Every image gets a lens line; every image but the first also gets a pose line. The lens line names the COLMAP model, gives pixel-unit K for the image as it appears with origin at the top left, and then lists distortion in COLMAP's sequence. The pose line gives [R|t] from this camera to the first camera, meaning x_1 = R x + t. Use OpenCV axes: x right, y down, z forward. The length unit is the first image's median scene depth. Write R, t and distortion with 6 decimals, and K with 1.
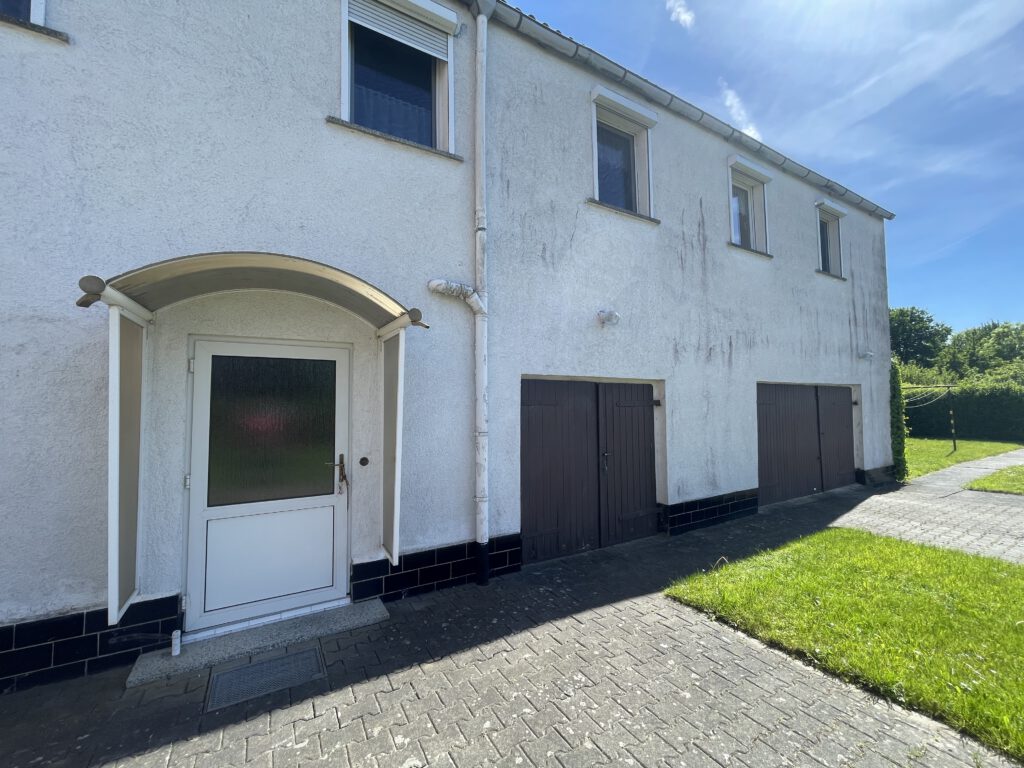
lens RADIAL K [[408.0, 0, 512.0], [0, 408.0, 384.0], [0, 0, 1]] dist [-0.003329, -0.000301]
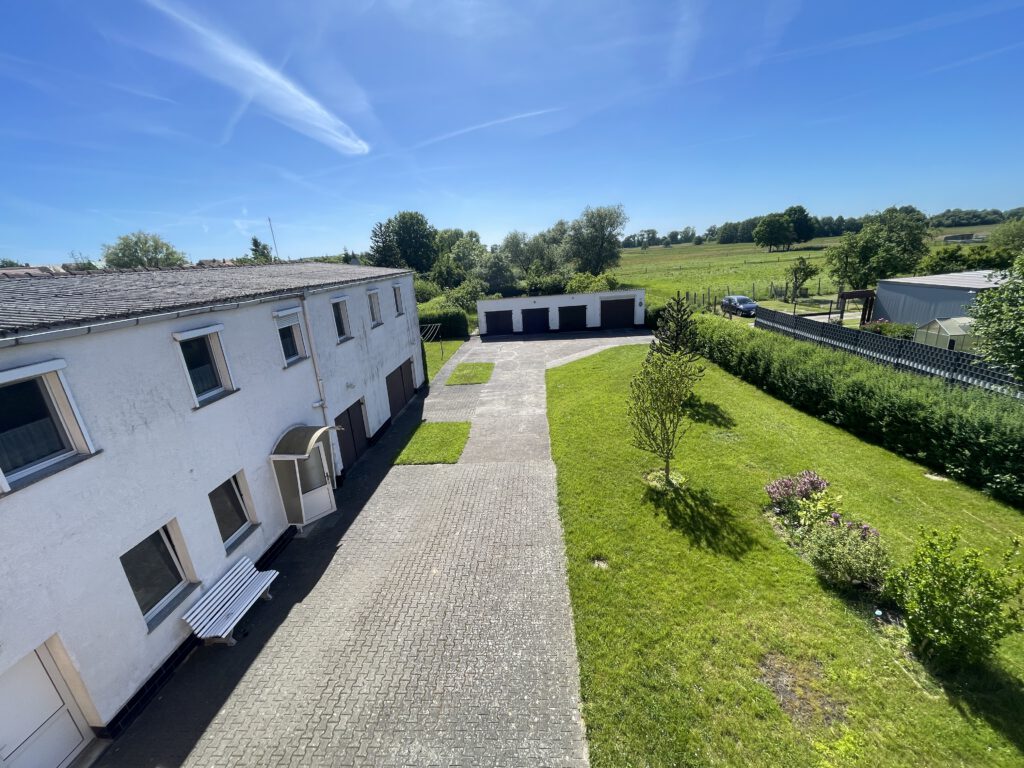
lens RADIAL K [[408.0, 0, 512.0], [0, 408.0, 384.0], [0, 0, 1]] dist [-0.003329, -0.000301]
pose [[0.550620, -0.270374, 0.789757, -1.054852], [0.008930, 0.947946, 0.318305, -0.823799], [-0.834708, -0.168213, 0.524372, -1.070021]]
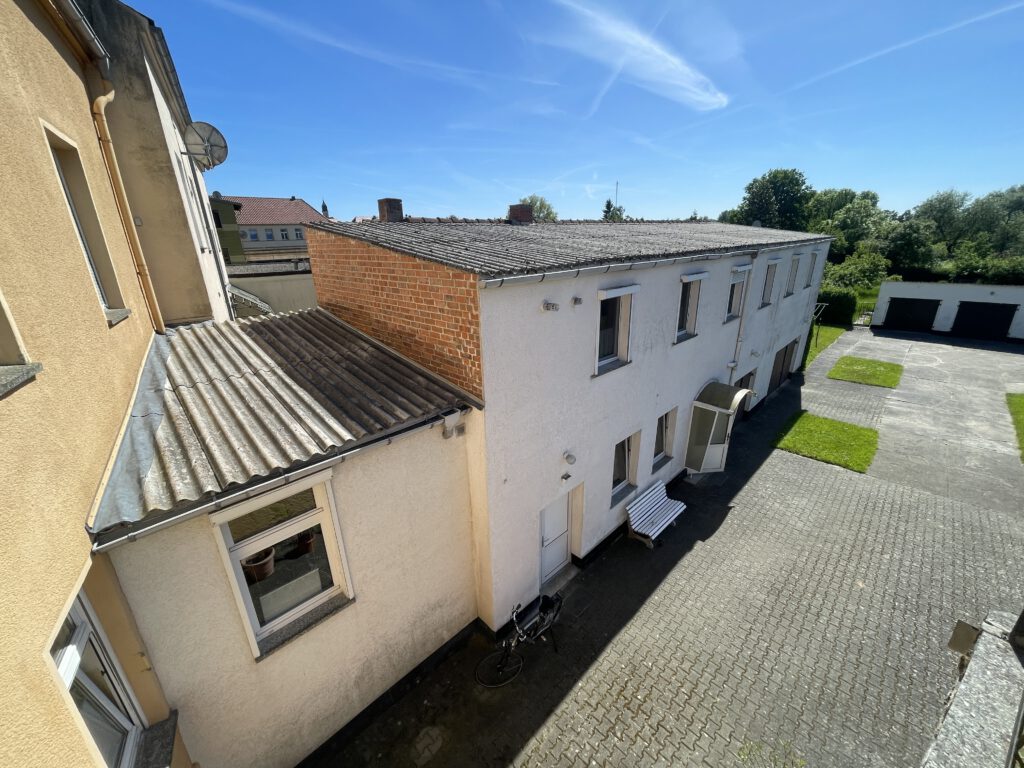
lens RADIAL K [[408.0, 0, 512.0], [0, 408.0, 384.0], [0, 0, 1]] dist [-0.003329, -0.000301]
pose [[0.967076, -0.094216, 0.236403, -1.523059], [-0.005492, 0.921001, 0.389522, -0.789636], [-0.254427, -0.377996, 0.890161, -0.800644]]
